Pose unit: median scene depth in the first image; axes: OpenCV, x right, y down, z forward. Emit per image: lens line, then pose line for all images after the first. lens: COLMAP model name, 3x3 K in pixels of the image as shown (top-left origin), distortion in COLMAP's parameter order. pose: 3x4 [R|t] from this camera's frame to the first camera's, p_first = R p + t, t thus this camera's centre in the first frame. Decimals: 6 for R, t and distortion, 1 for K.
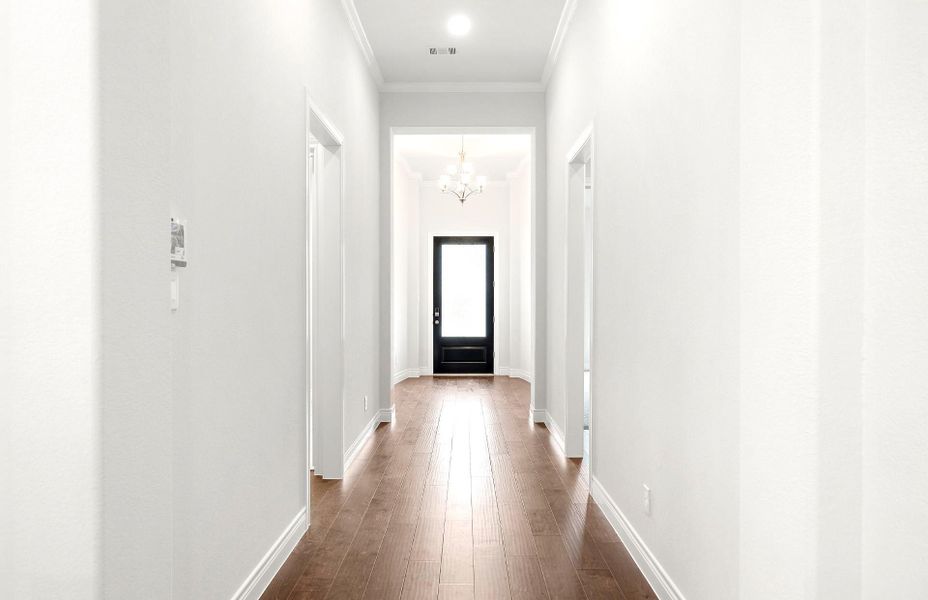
lens RADIAL K [[319.3, 0, 460.4], [0, 319.3, 298.5], [0, 0, 1]] dist [-0.000031, 0.000020]
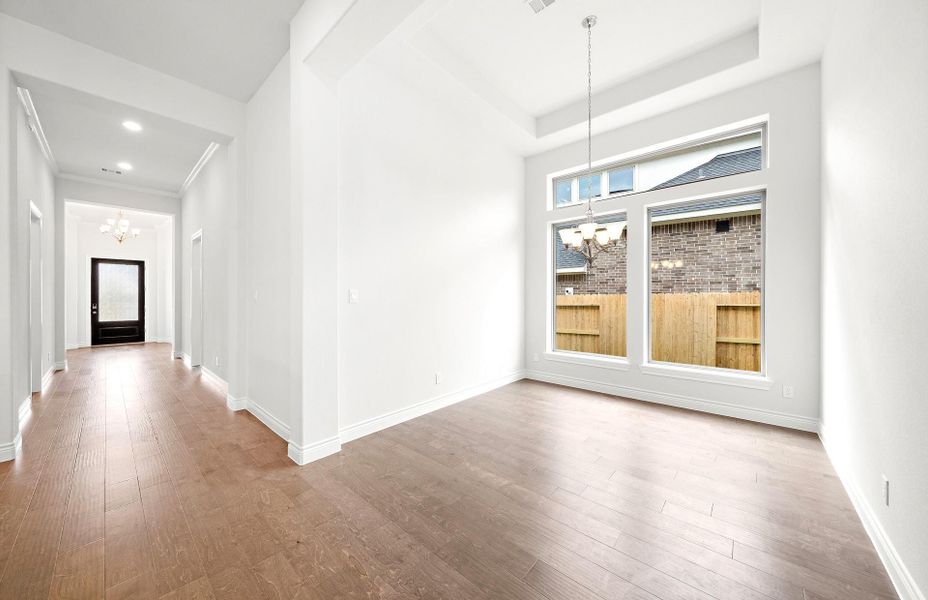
lens RADIAL K [[319.3, 0, 460.4], [0, 319.3, 298.5], [0, 0, 1]] dist [-0.000031, 0.000020]
pose [[0.604329, -0.003362, 0.796728, -0.243102], [-0.002609, 0.999977, 0.006199, -0.009797], [-0.796731, -0.005825, 0.604306, -1.420227]]
